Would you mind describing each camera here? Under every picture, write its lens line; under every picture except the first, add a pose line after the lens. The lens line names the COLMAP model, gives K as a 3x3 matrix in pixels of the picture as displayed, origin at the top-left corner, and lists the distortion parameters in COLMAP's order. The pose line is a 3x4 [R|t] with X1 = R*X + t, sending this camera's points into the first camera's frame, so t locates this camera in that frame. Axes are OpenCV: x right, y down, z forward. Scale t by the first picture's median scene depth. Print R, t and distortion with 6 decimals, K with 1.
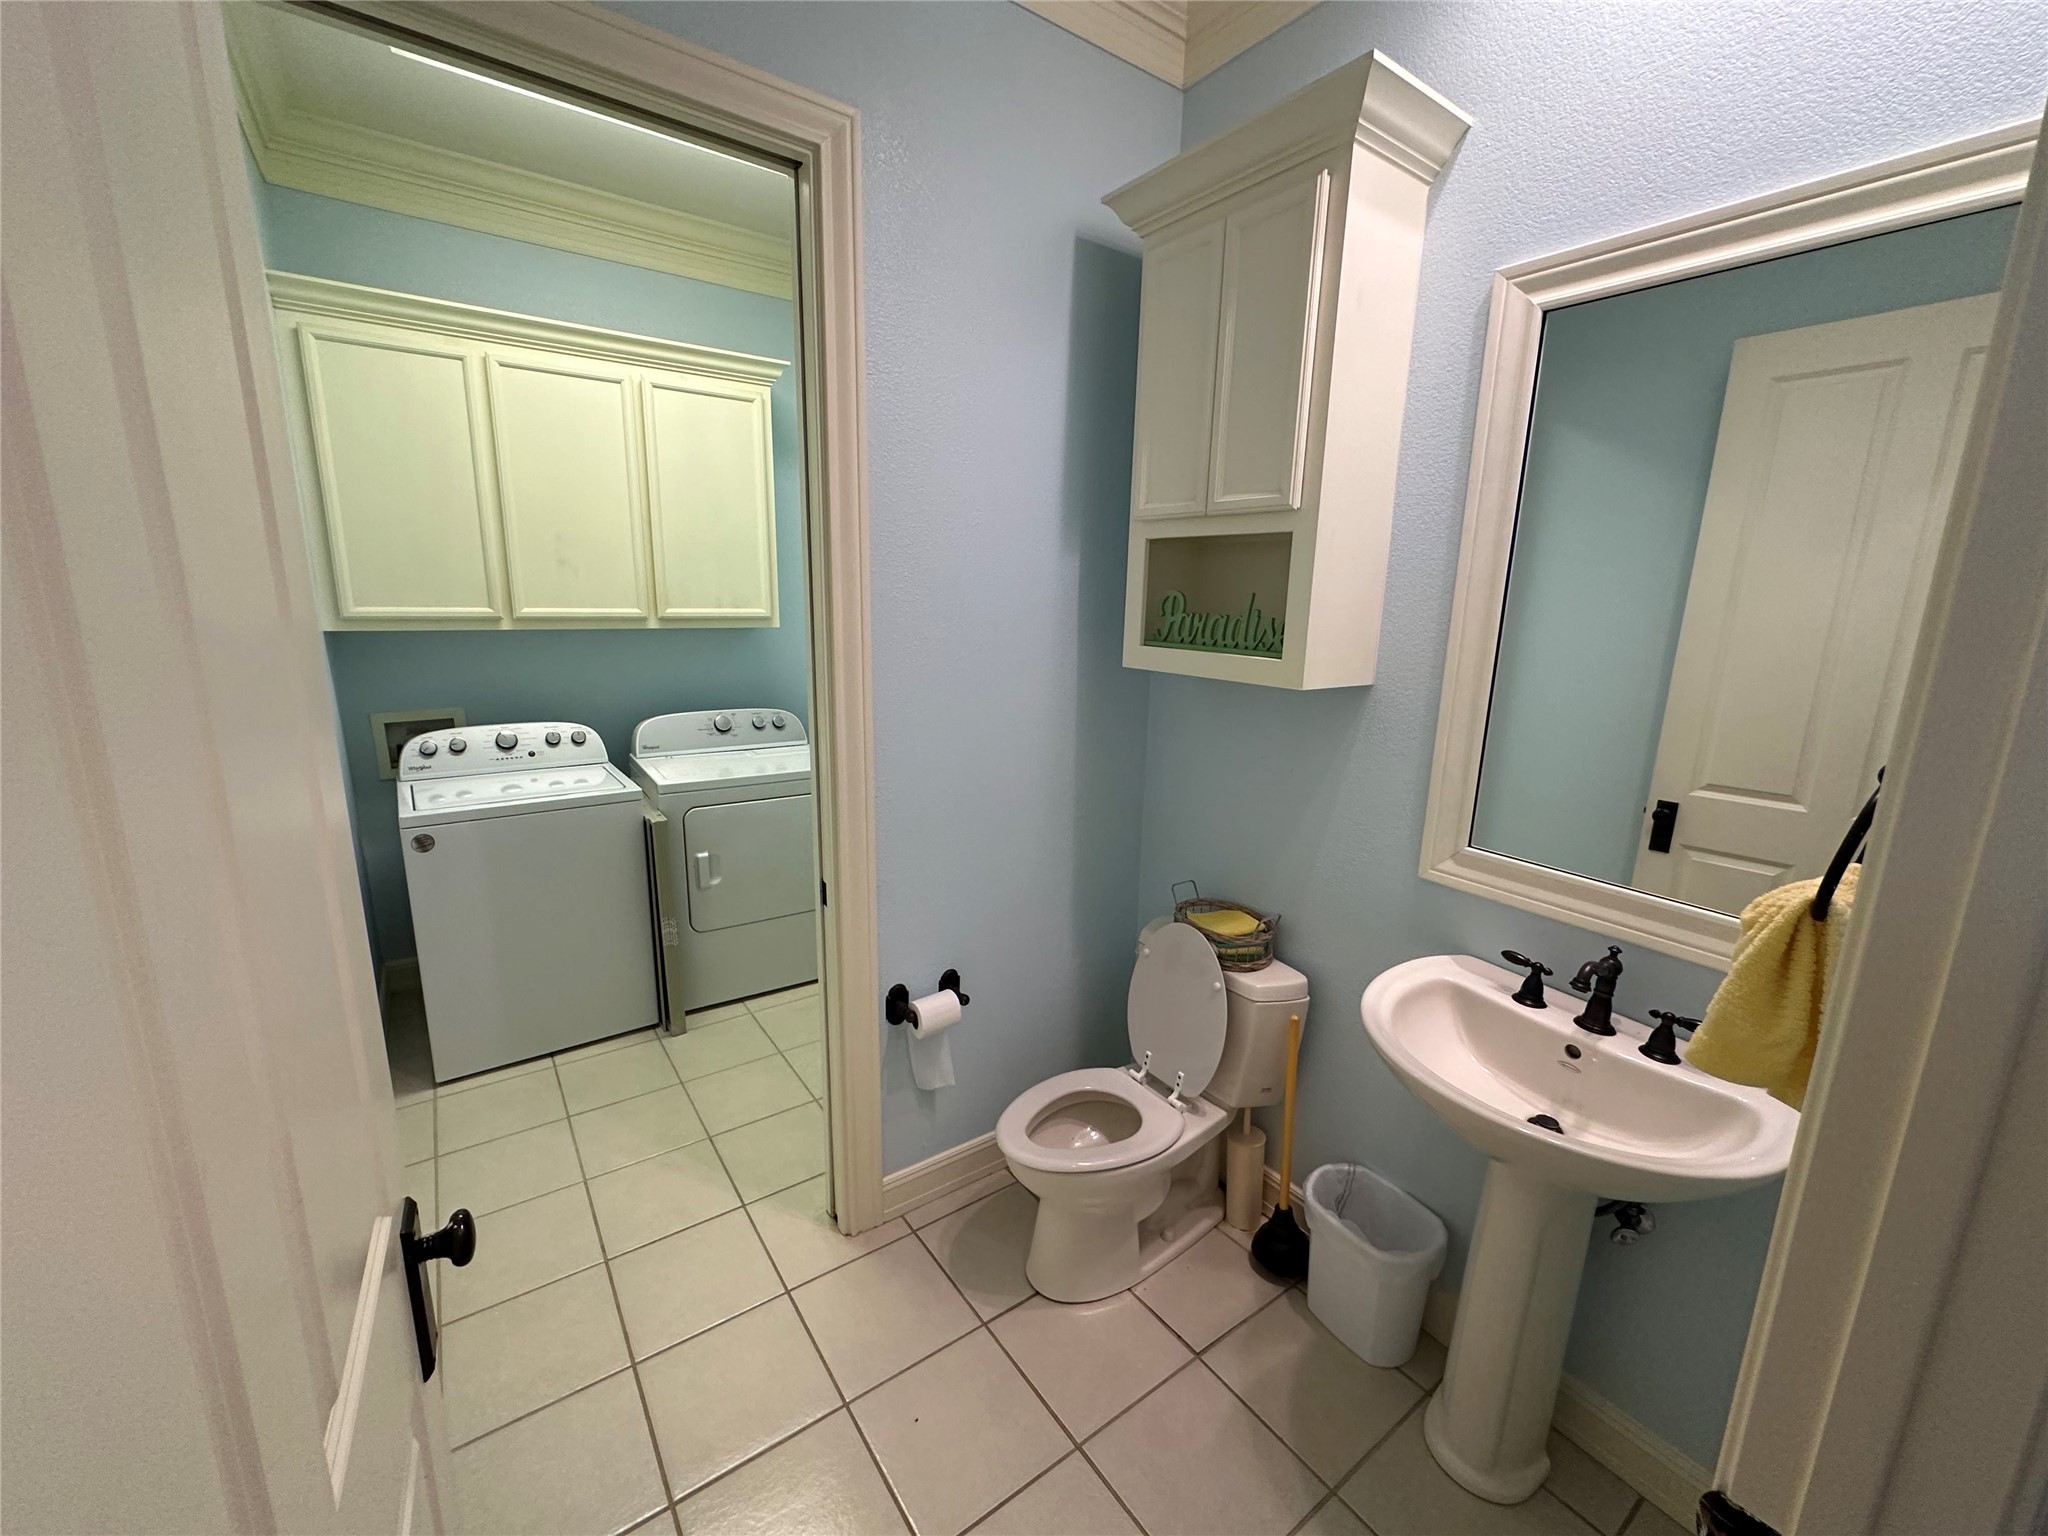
lens RADIAL K [[820.4, 0, 1026.7], [0, 820.4, 766.9], [0, 0, 1]] dist [-0.005234, 0.001638]
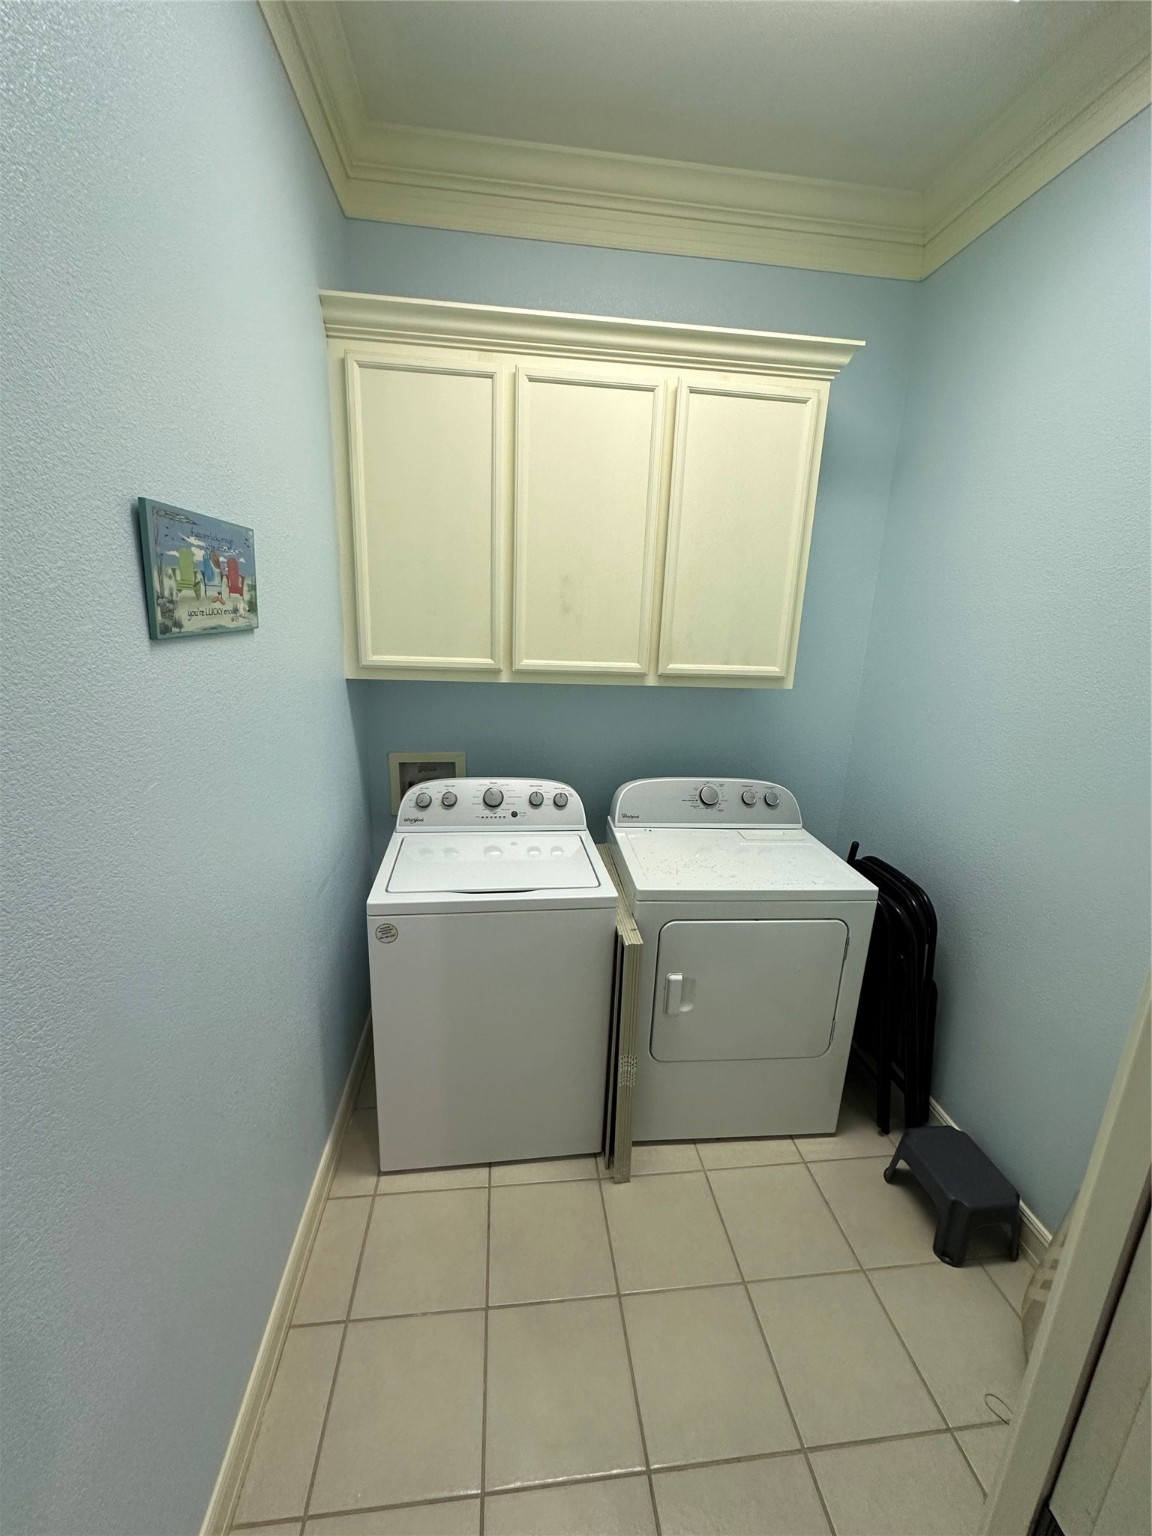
lens RADIAL K [[615.3, 0, 573.5], [0, 615.3, 765.6], [0, 0, 1]] dist [-0.005234, 0.001638]
pose [[0.873602, 0.129132, -0.469196, -0.226717], [-0.118732, 0.991573, 0.051833, -0.117249], [0.471936, 0.010427, 0.881571, 0.419184]]
